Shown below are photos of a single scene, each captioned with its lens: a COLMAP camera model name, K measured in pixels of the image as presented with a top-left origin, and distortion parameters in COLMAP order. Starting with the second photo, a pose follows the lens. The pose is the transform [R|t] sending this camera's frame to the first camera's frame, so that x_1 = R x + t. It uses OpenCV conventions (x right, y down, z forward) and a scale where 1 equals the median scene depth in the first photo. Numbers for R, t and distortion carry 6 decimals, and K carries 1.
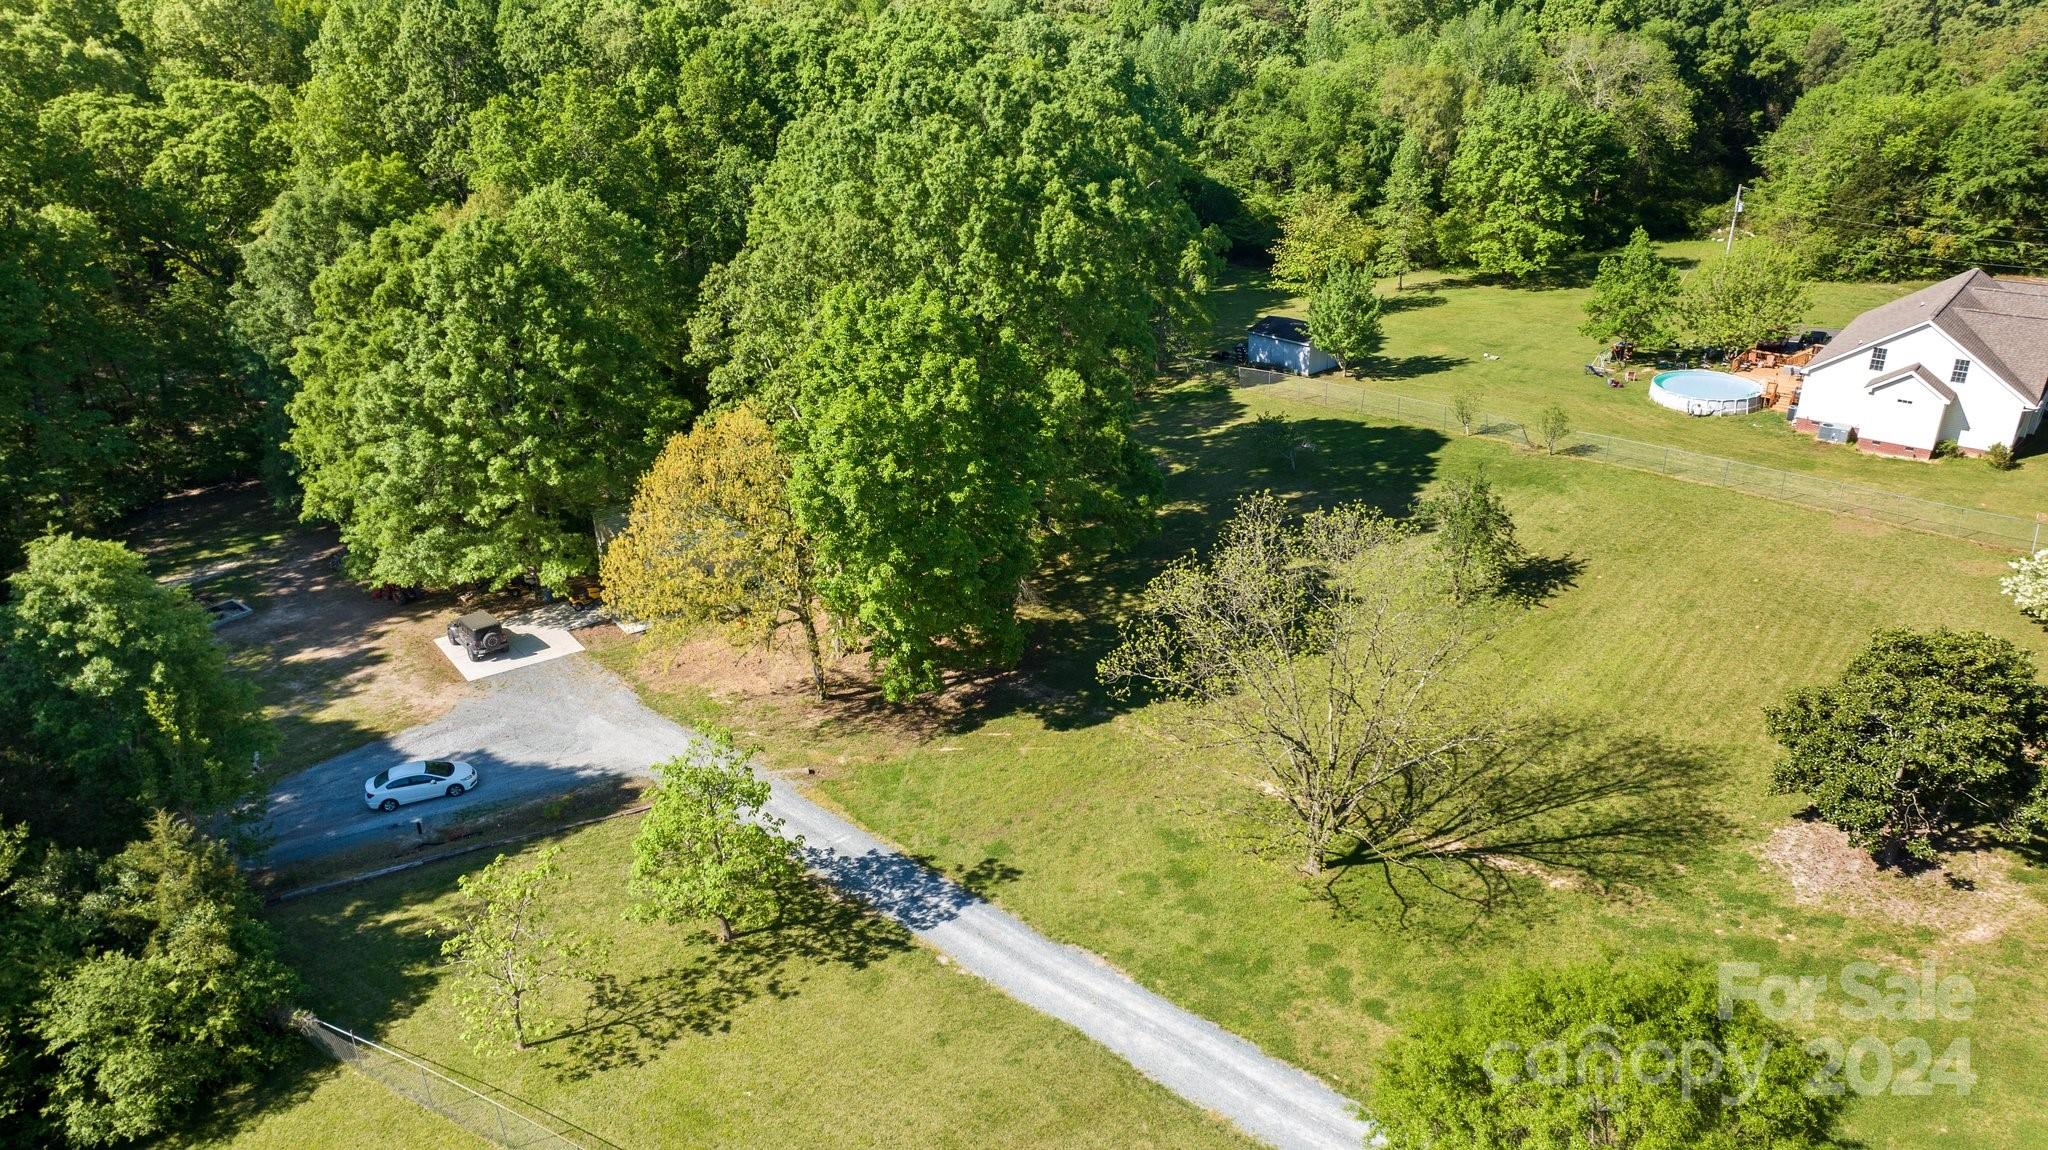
lens RADIAL K [[1439.0, 0, 1024.0], [0, 1439.0, 575.0], [0, 0, 1]] dist [-0.064079, 0.080193]
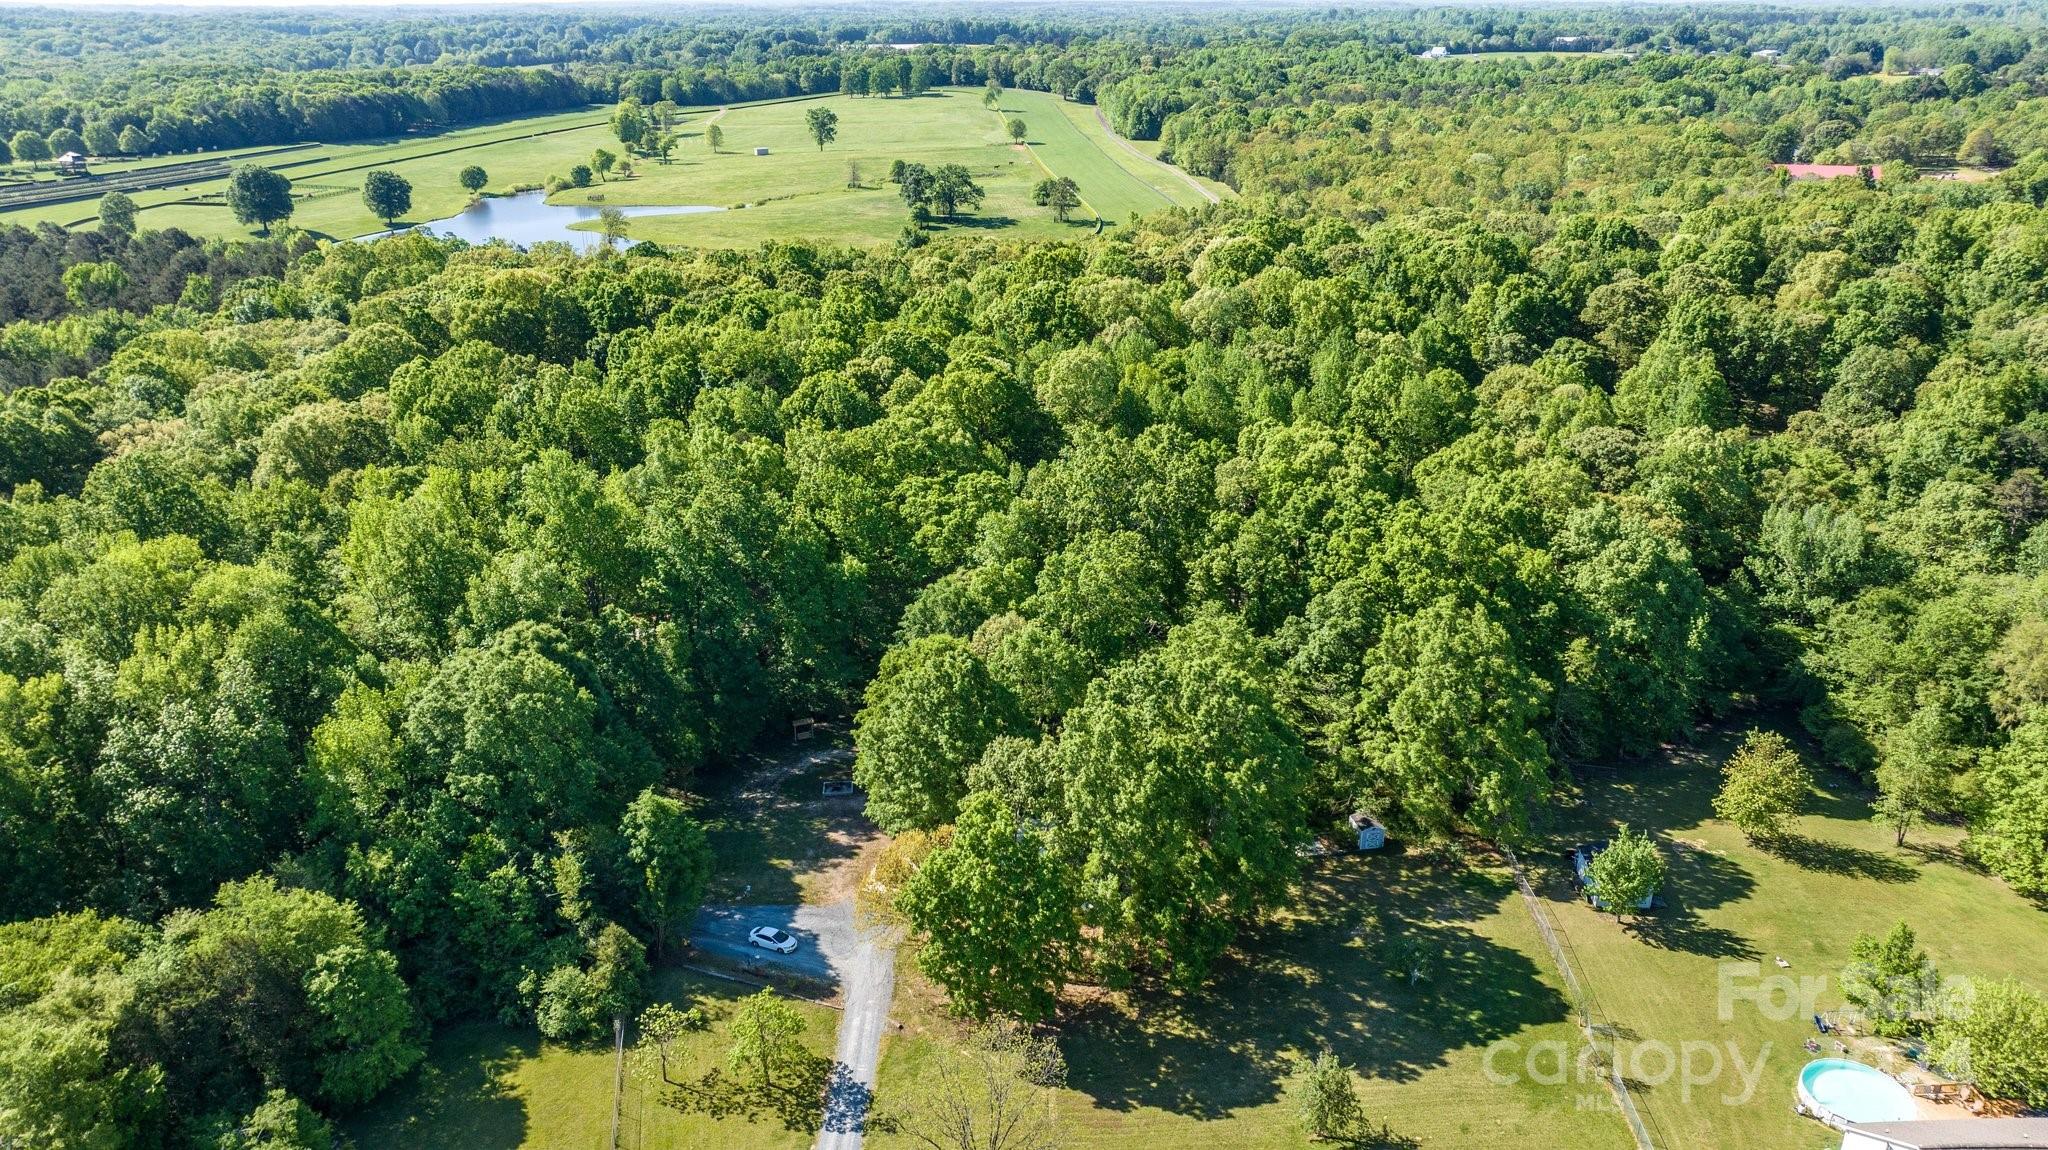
lens RADIAL K [[1439.0, 0, 1024.0], [0, 1439.0, 575.0], [0, 0, 1]] dist [-0.064079, 0.080193]
pose [[0.684127, 0.283358, -0.672071, 0.800867], [-0.308964, 0.947278, 0.084884, -0.482594], [0.660691, 0.149574, 0.735606, -0.270887]]
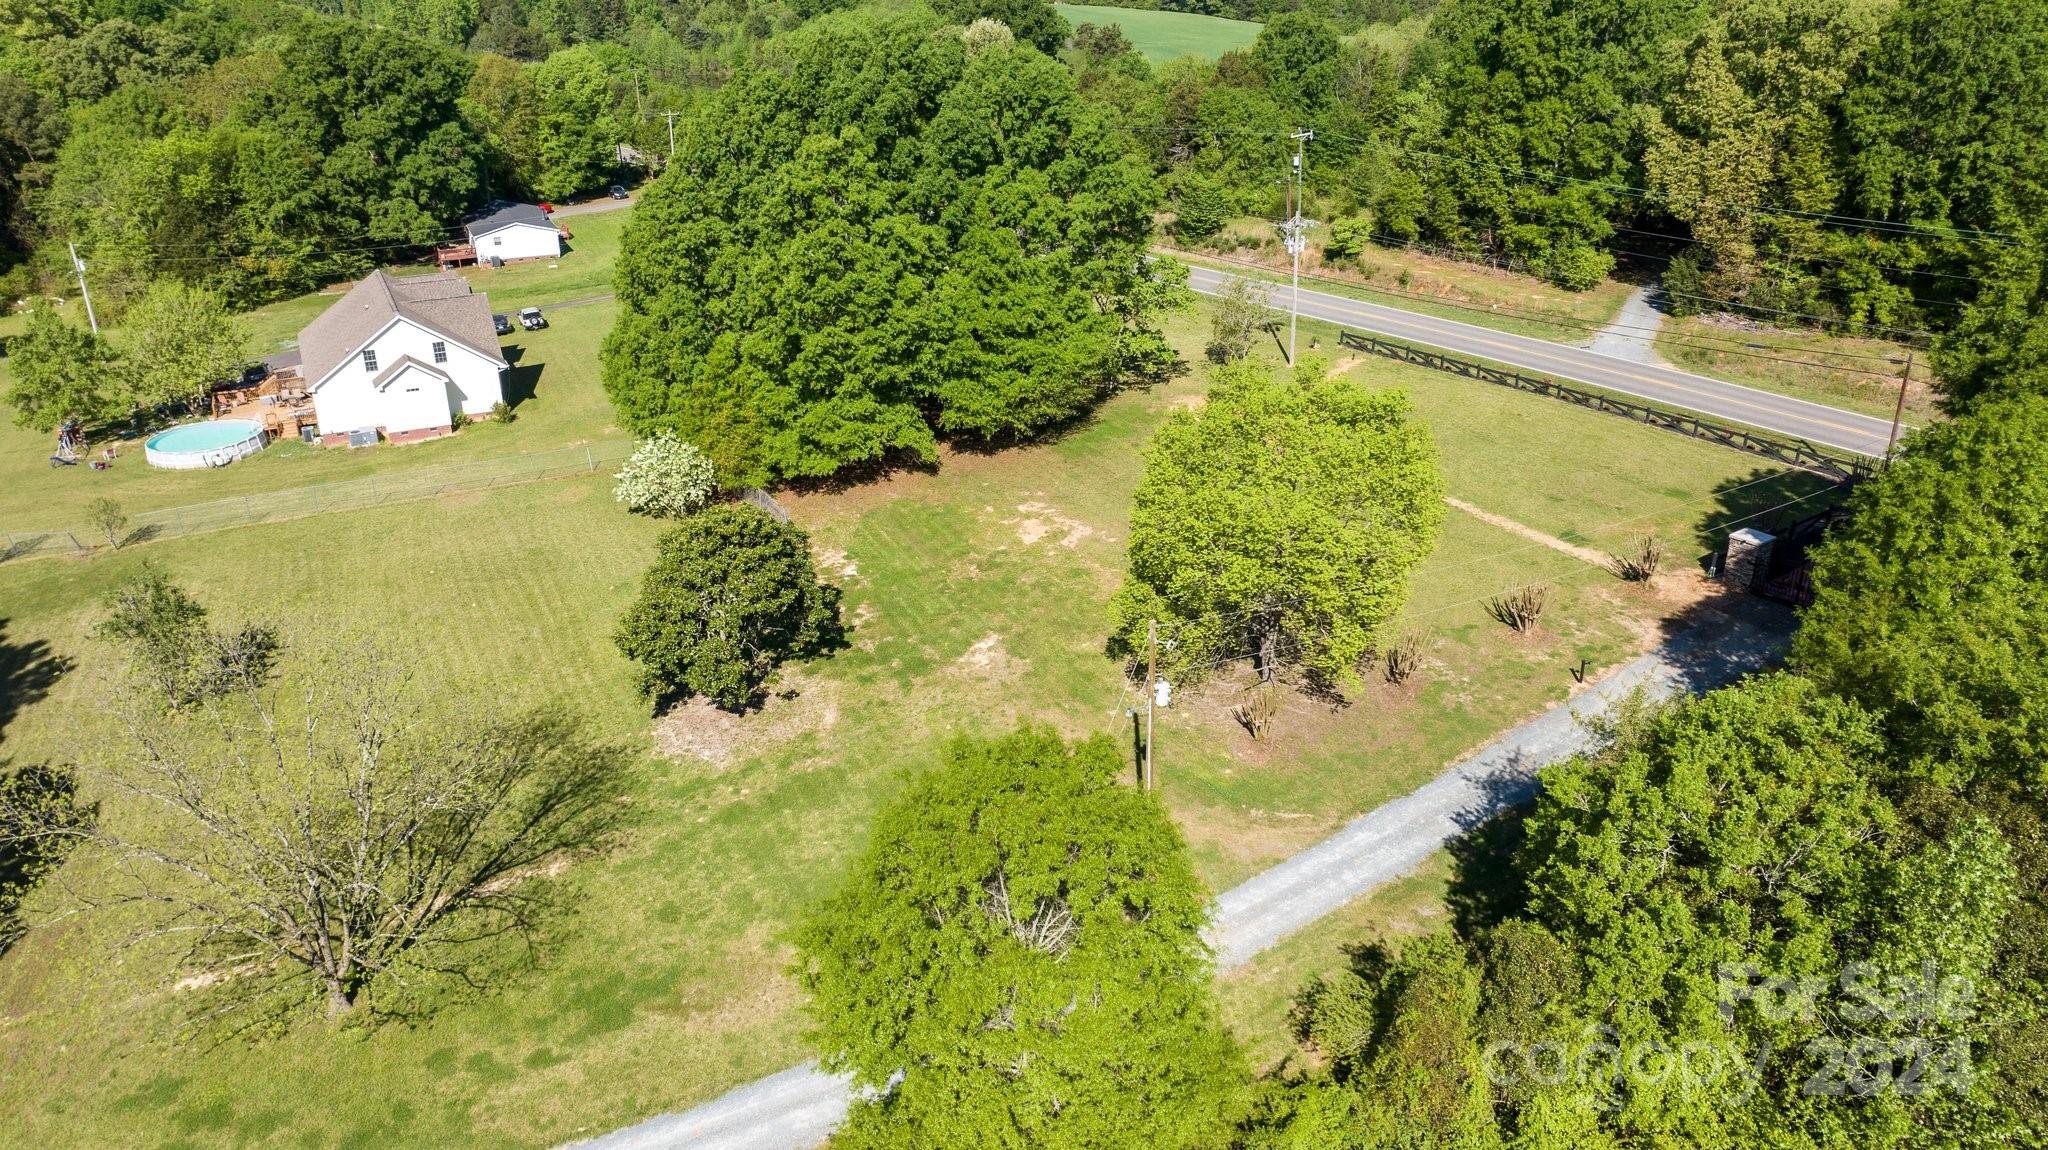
lens RADIAL K [[1439.0, 0, 1024.0], [0, 1439.0, 575.0], [0, 0, 1]] dist [-0.064079, 0.080193]
pose [[0.409605, -0.354235, 0.840679, -0.160099], [0.385127, 0.902531, 0.192652, -0.024138], [-0.826983, 0.244857, 0.506106, 0.093133]]
